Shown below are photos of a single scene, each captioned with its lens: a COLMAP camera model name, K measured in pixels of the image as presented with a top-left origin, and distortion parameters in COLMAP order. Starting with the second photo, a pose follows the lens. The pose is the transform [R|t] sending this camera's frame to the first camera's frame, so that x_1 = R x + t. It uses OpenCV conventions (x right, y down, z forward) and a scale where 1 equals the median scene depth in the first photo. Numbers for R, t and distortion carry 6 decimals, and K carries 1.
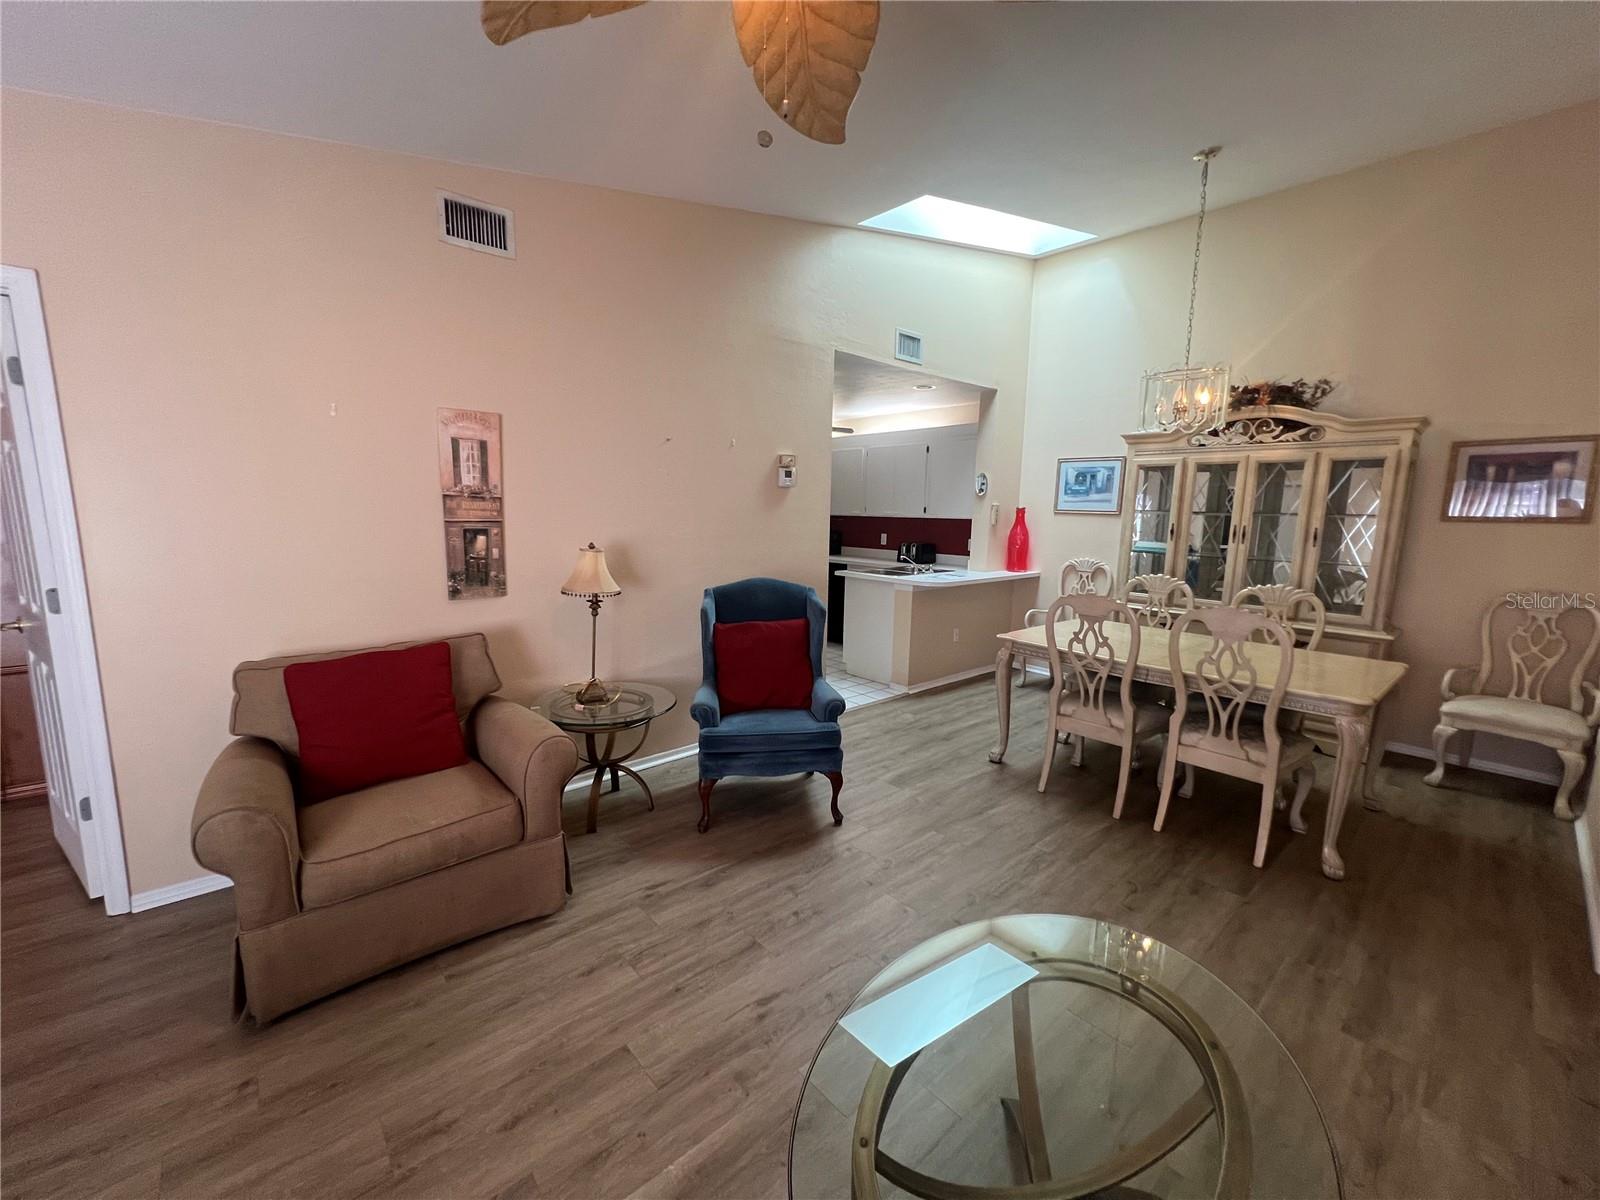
lens RADIAL K [[640.1, 0, 799.7], [0, 640.1, 605.1], [0, 0, 1]] dist [-0.001240, -0.000097]
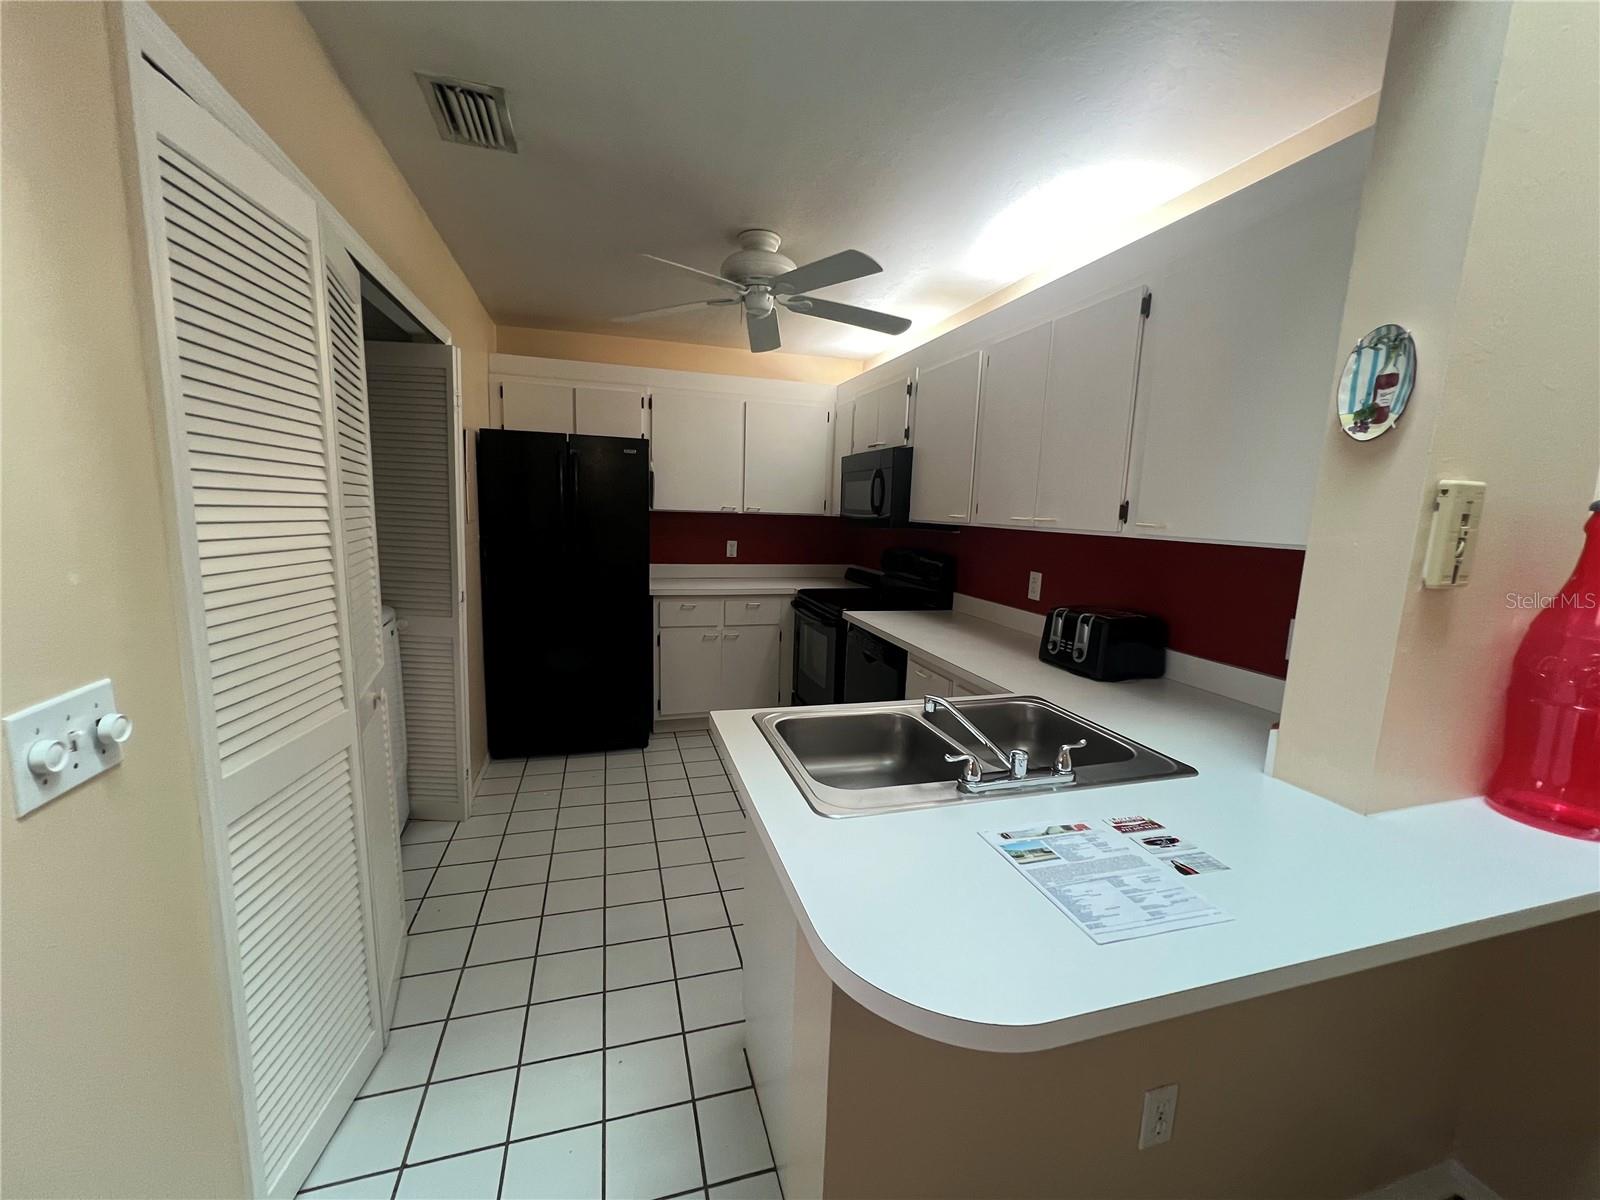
lens RADIAL K [[642.8, 0, 799.5], [0, 642.8, 604.1], [0, 0, 1]] dist [-0.002054, 0.000595]
pose [[0.909470, 0.076870, -0.408601, 0.272240], [-0.080724, 0.996706, 0.007832, -0.140265], [0.407857, 0.025861, 0.912679, 0.977030]]
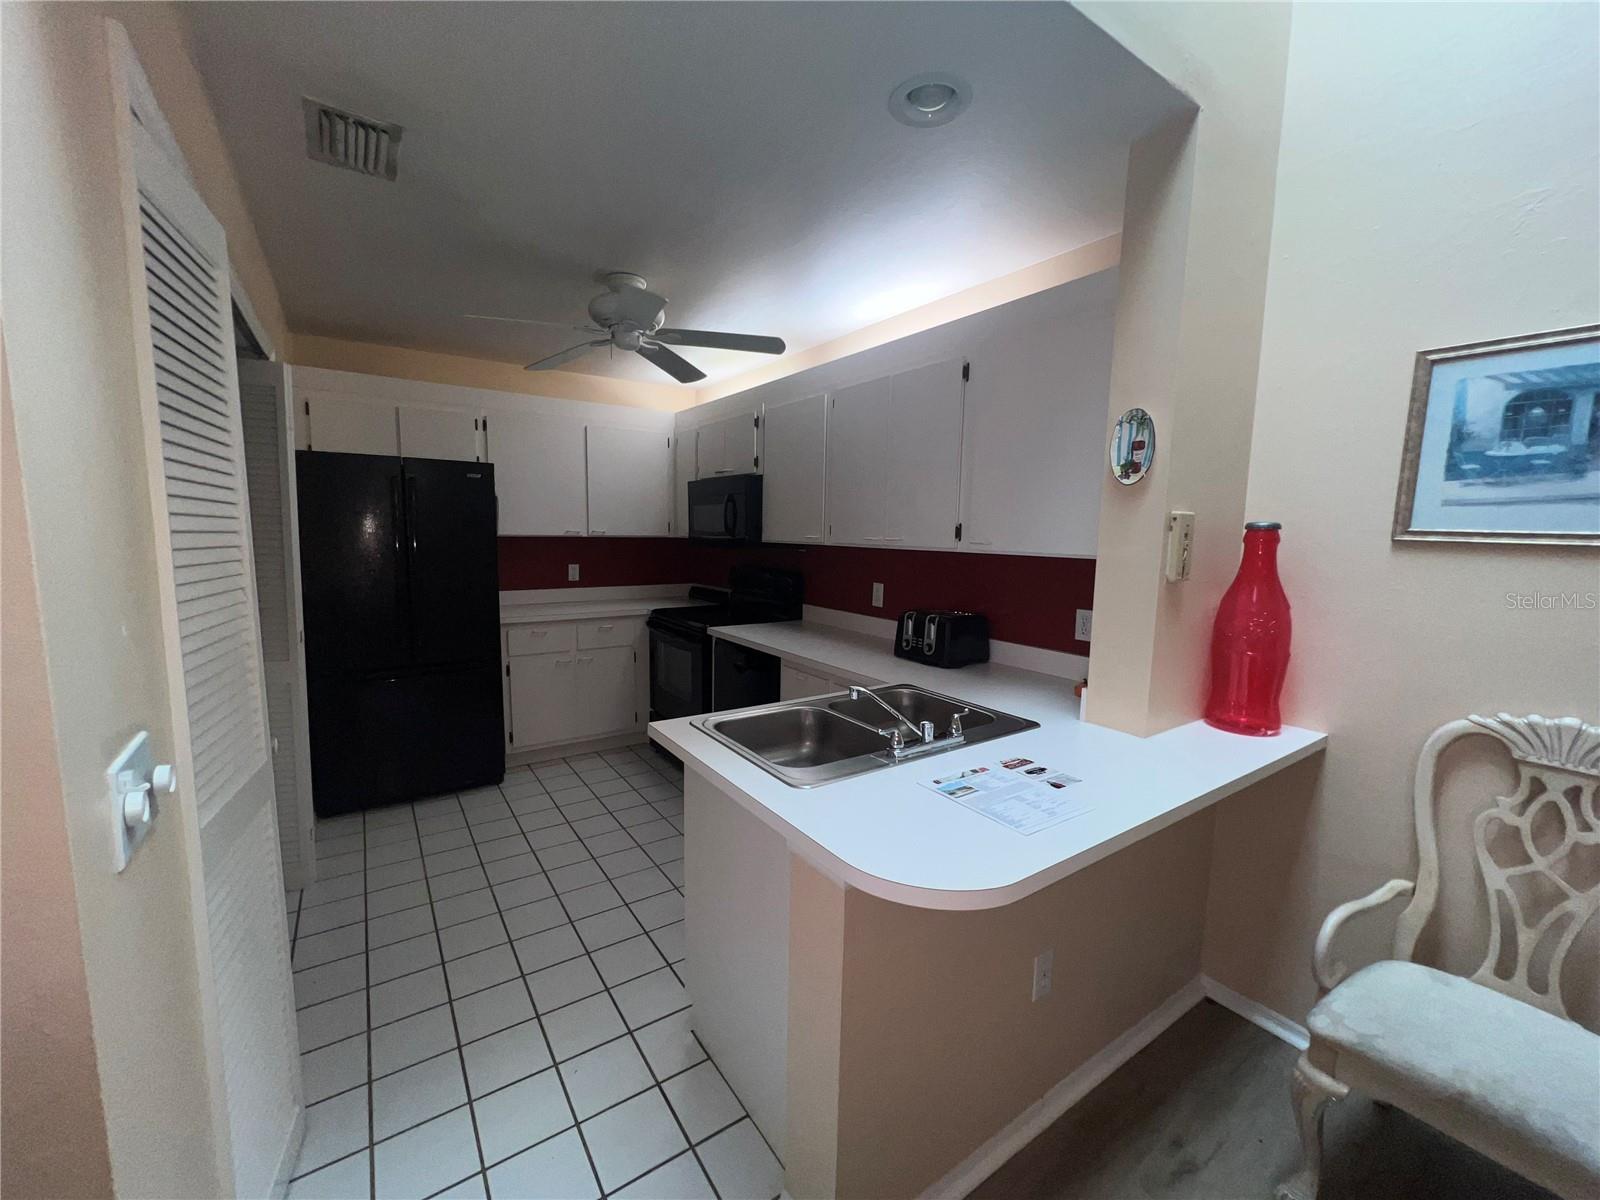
lens RADIAL K [[642.8, 0, 799.5], [0, 642.8, 604.1], [0, 0, 1]] dist [-0.002054, 0.000595]
pose [[0.993055, 0.014815, -0.116714, 0.217559], [-0.018802, 0.999274, -0.033134, -0.134417], [0.116138, 0.035098, 0.992613, 0.900700]]
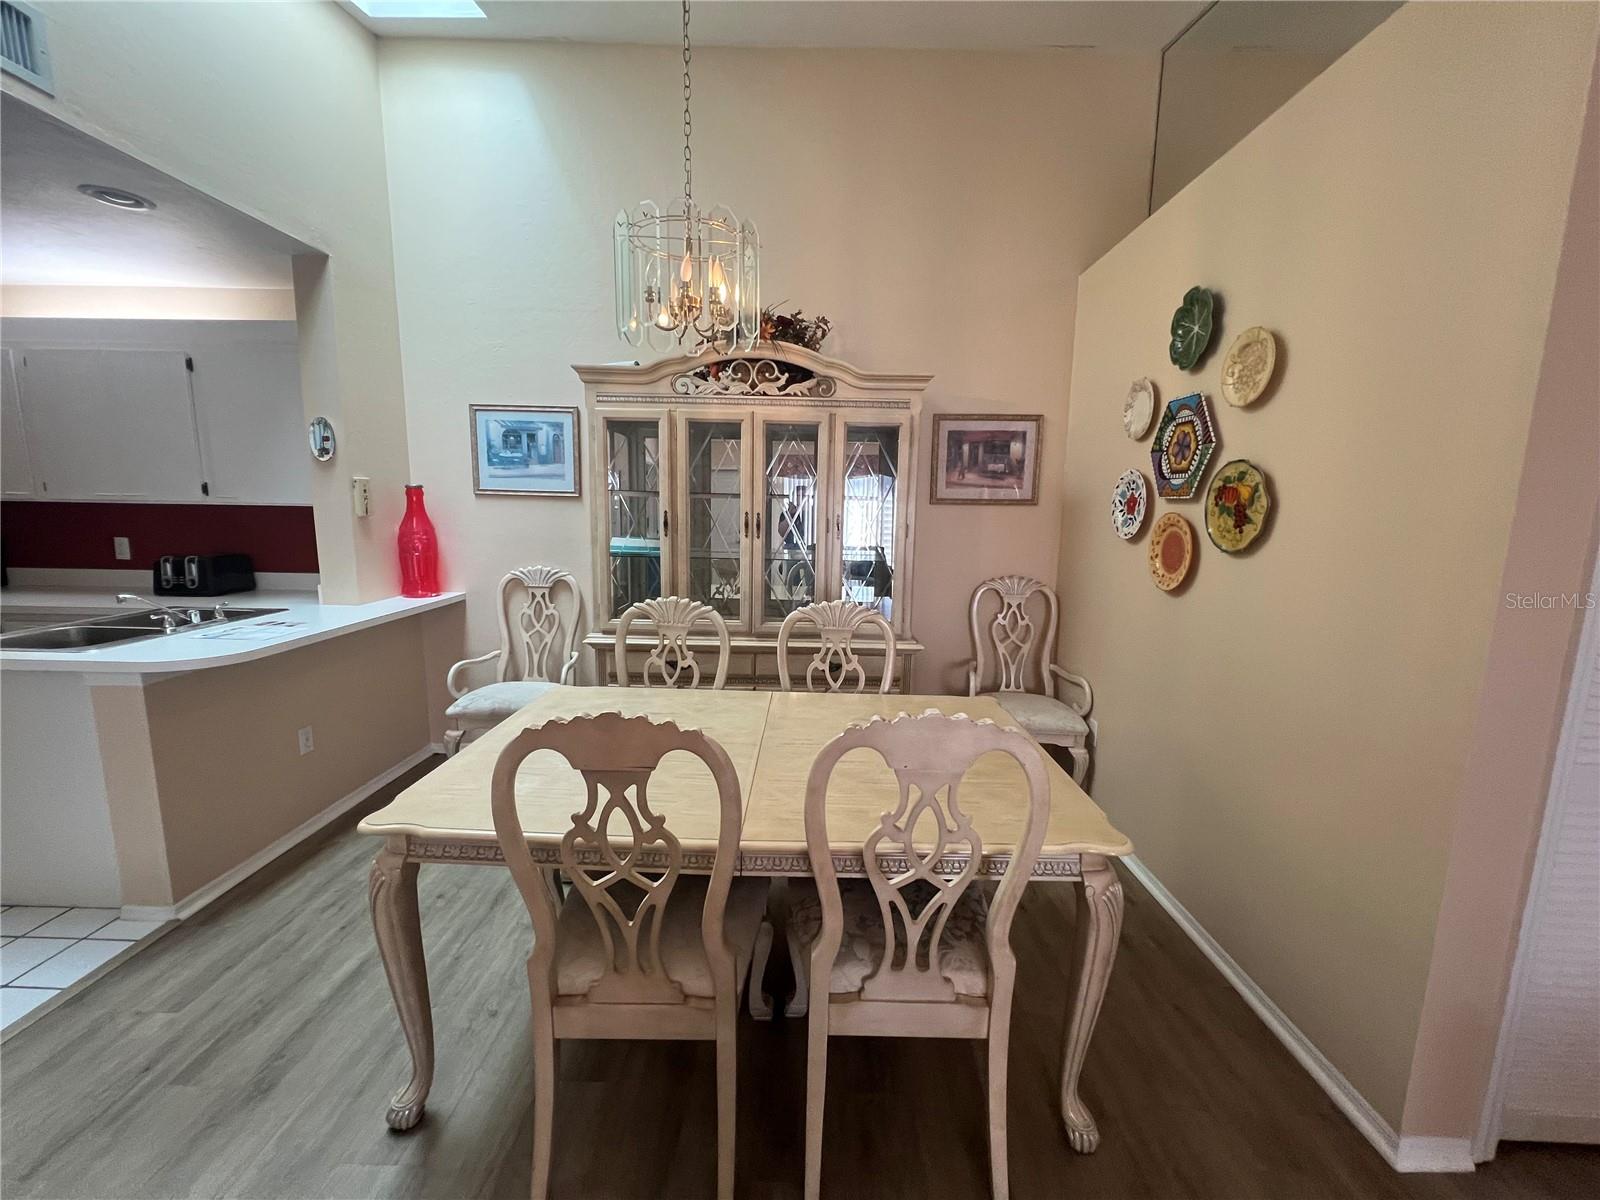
lens RADIAL K [[642.8, 0, 799.5], [0, 642.8, 604.1], [0, 0, 1]] dist [-0.002054, 0.000595]
pose [[0.670927, -0.121765, 0.731457, 0.192485], [0.105192, 0.992079, 0.068663, -0.066991], [-0.734024, 0.030876, 0.678421, 0.481056]]
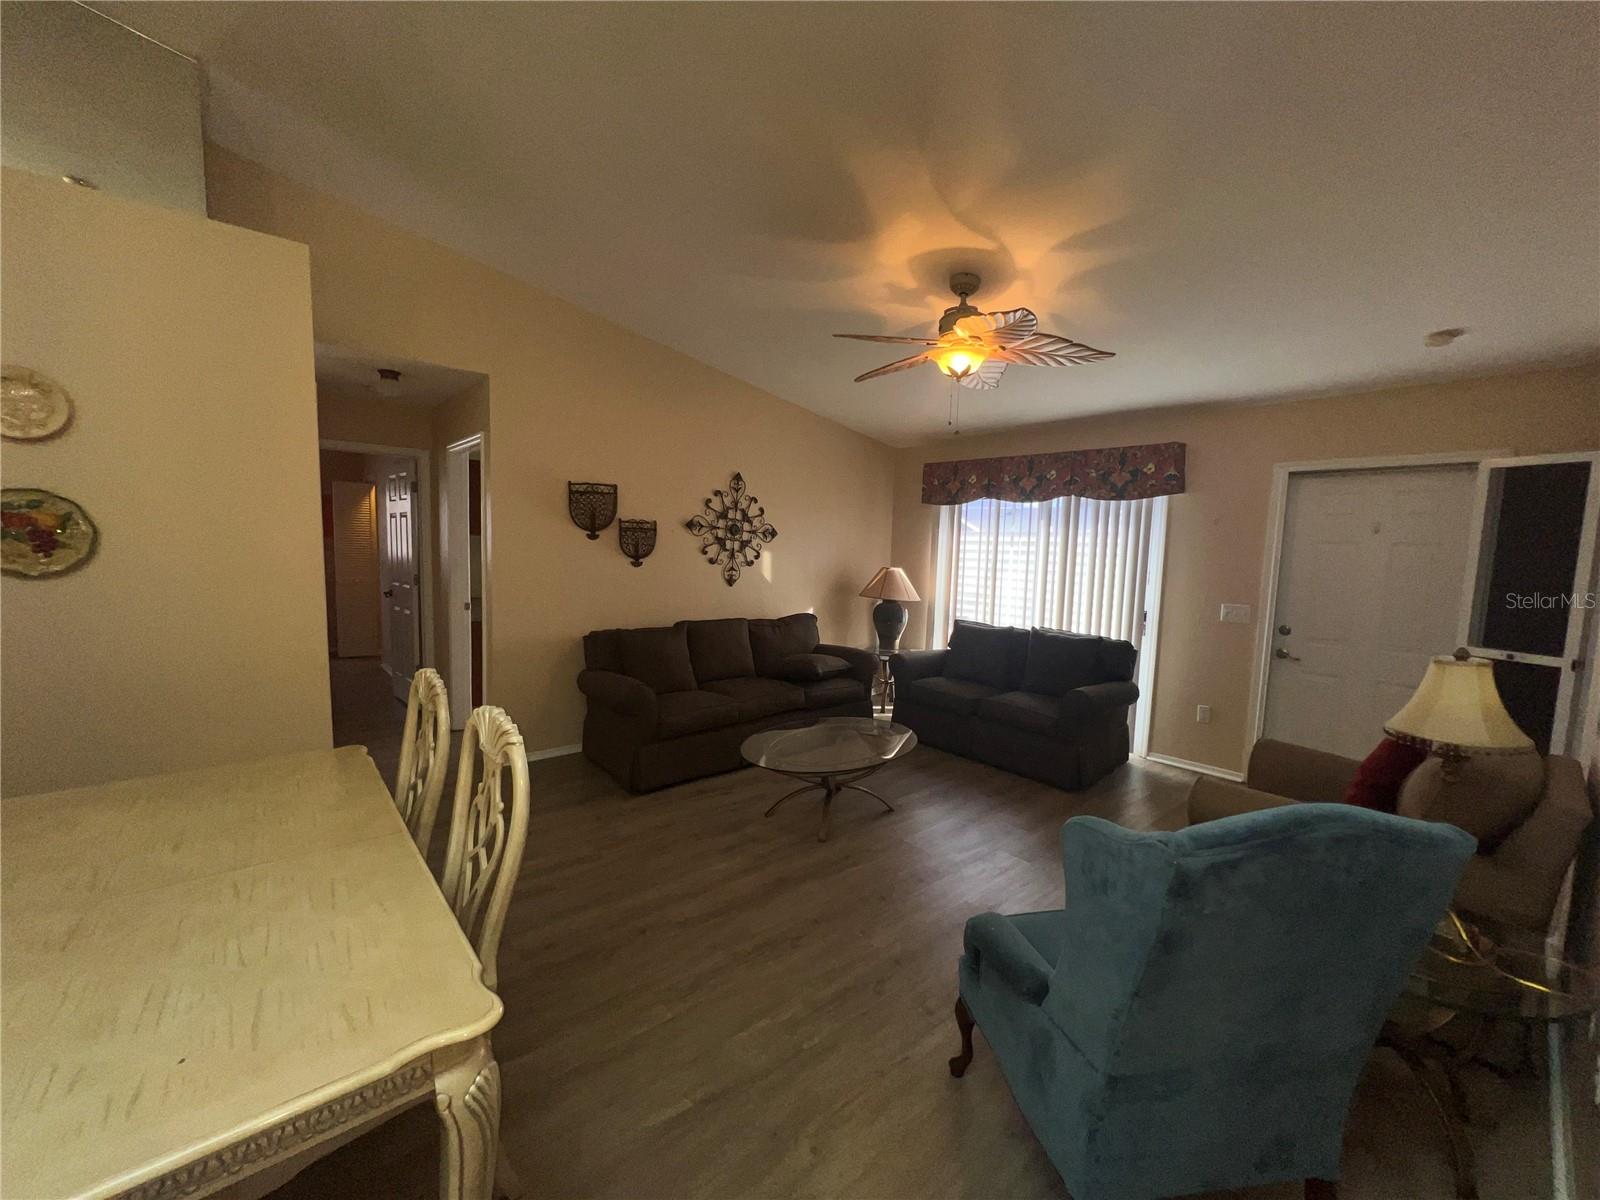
lens RADIAL K [[642.8, 0, 799.5], [0, 642.8, 604.1], [0, 0, 1]] dist [-0.002054, 0.000595]
pose [[-0.998877, -0.047100, -0.005097, 0.165546], [-0.046939, 0.969404, 0.240940, -0.165859], [-0.006407, 0.240908, -0.970527, 1.055673]]
